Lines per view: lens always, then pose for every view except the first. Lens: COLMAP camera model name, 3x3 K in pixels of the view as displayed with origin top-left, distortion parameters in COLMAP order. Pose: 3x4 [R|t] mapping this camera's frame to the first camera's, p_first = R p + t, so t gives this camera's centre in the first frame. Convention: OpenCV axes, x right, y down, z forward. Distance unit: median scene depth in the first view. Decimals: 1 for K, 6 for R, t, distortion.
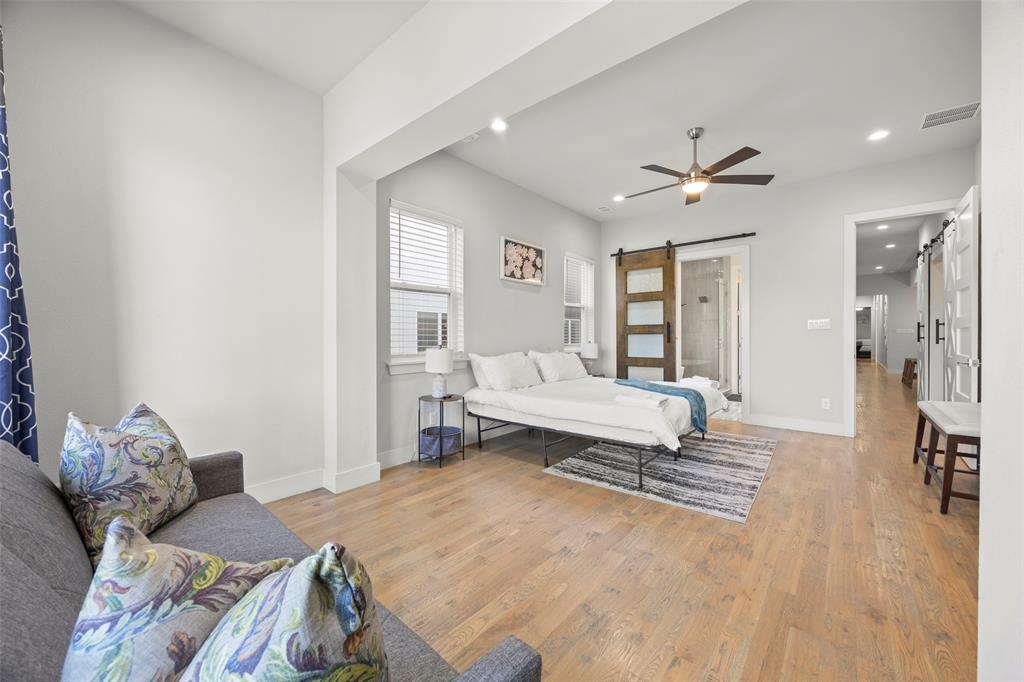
lens RADIAL K [[390.3, 0, 507.4], [0, 390.3, 335.5], [0, 0, 1]] dist [-0.001700, -0.000104]
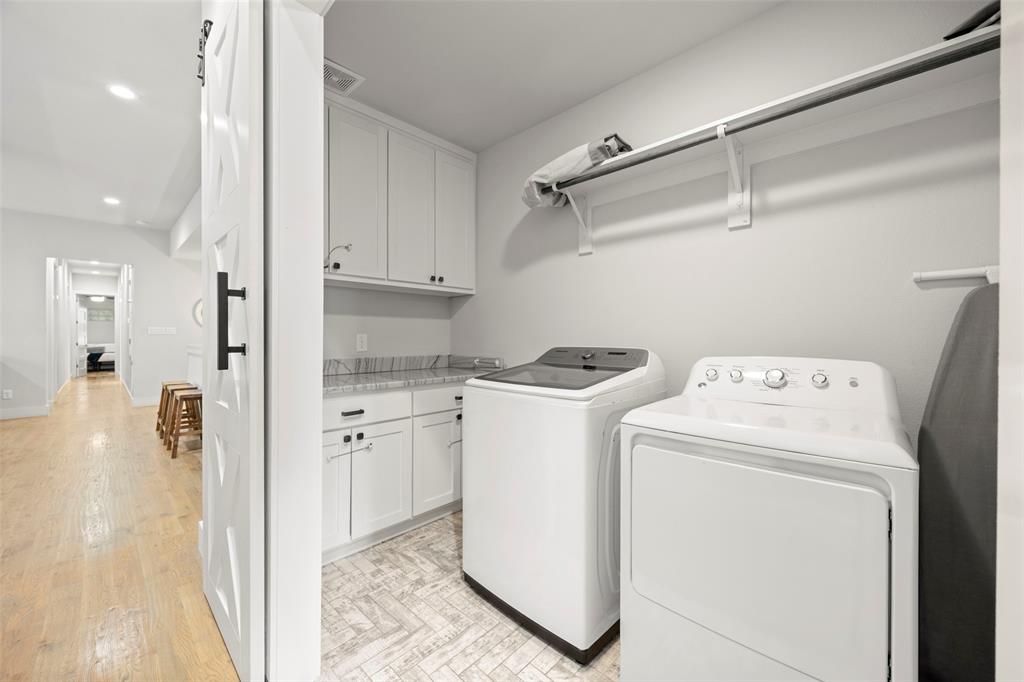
lens RADIAL K [[390.3, 0, 507.4], [0, 390.3, 335.5], [0, 0, 1]] dist [-0.001700, -0.000104]
pose [[0.050312, 0.002400, 0.998731, 0.430867], [0.003786, 0.999989, -0.002594, -0.000038], [-0.998726, 0.003912, 0.050302, 0.421831]]
